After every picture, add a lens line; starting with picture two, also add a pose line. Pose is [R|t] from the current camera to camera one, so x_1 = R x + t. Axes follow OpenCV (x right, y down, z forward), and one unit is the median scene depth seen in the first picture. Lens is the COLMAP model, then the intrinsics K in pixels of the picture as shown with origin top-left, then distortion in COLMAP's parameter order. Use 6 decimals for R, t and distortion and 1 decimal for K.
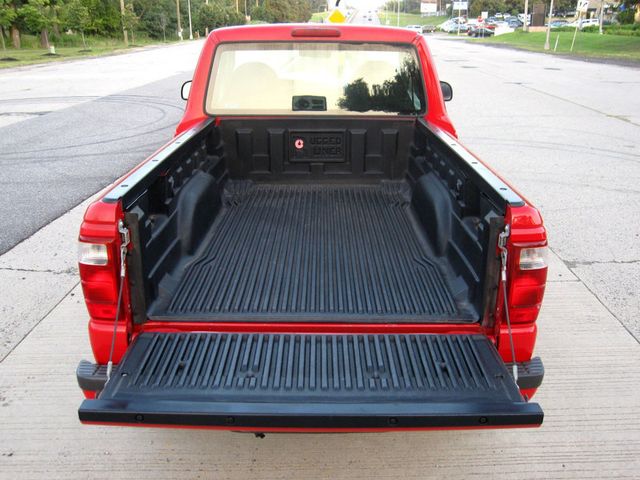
lens RADIAL K [[606.2, 0, 319.8], [0, 606.2, 228.1], [0, 0, 1]] dist [-0.073613, 0.034181]
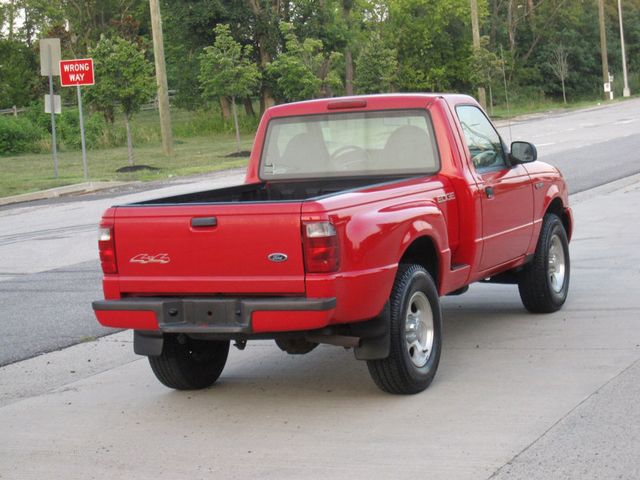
lens RADIAL K [[1471.2, 0, 320.0], [0, 1471.2, 240.0], [0, 0, 1]] dist [-0.065874, -0.288973]
pose [[0.902374, -0.025965, -0.430170, 1.054676], [-0.063147, 0.979443, -0.191584, 0.428016], [0.426301, 0.200045, 0.882184, -1.320265]]
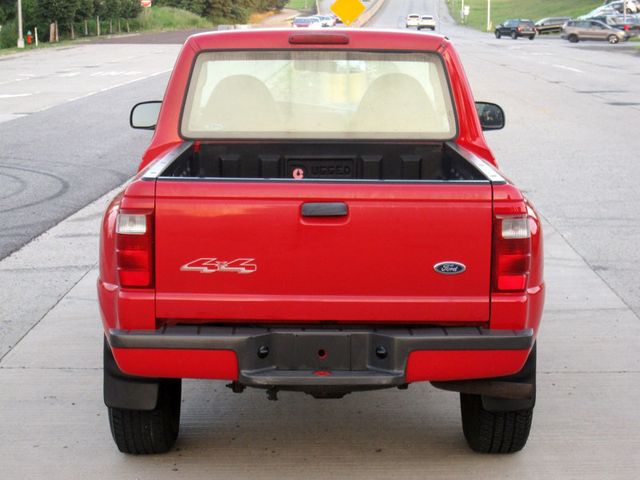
lens RADIAL K [[1471.2, 0, 320.0], [0, 1471.2, 240.0], [0, 0, 1]] dist [-0.065874, -0.288973]
pose [[0.999973, -0.002096, 0.007020, -0.017876], [0.003285, 0.984775, -0.173804, 0.267944], [-0.006549, 0.173822, 0.984755, -0.845848]]
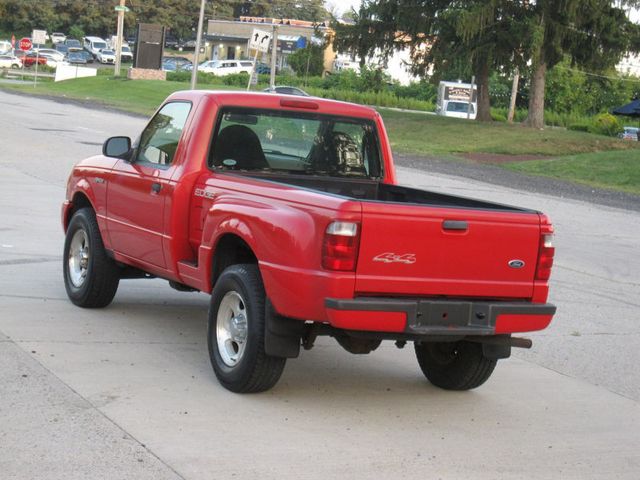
lens RADIAL K [[1471.2, 0, 320.0], [0, 1471.2, 240.0], [0, 0, 1]] dist [-0.065874, -0.288973]
pose [[0.885366, 0.034032, 0.463646, -1.165241], [0.057480, 0.981651, -0.181816, 0.405823], [-0.461327, 0.187624, 0.867165, -1.285126]]
